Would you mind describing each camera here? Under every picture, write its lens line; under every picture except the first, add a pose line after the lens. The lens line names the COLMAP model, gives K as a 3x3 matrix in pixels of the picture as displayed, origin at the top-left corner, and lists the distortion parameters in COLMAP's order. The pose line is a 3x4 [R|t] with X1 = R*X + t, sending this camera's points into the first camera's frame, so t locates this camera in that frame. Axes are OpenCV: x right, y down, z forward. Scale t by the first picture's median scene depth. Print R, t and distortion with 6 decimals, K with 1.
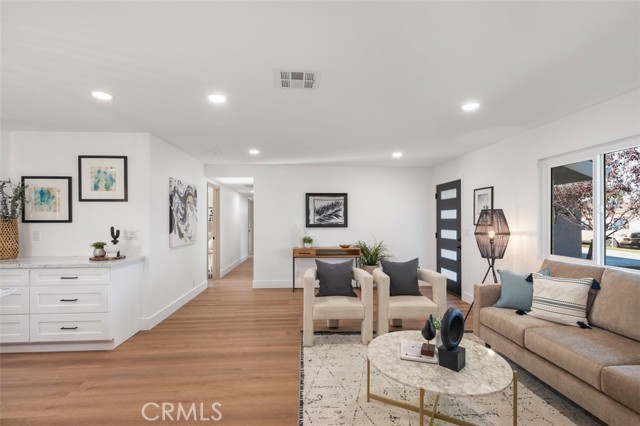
lens RADIAL K [[290.3, 0, 319.9], [0, 290.3, 218.2], [0, 0, 1]] dist [-0.000166, -0.001053]
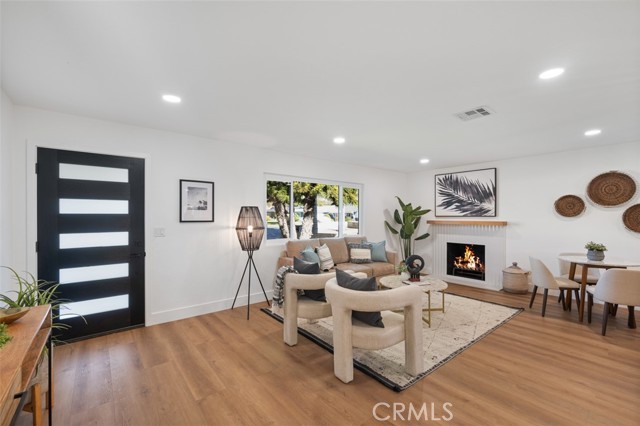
lens RADIAL K [[274.4, 0, 319.0], [0, 274.4, 215.4], [0, 0, 1]] dist [-0.010889, 0.001248]
pose [[-0.575922, 0.005475, 0.817486, -0.447266], [-0.002996, 0.999957, -0.008807, 0.012800], [-0.817499, -0.007522, -0.575881, 1.463742]]
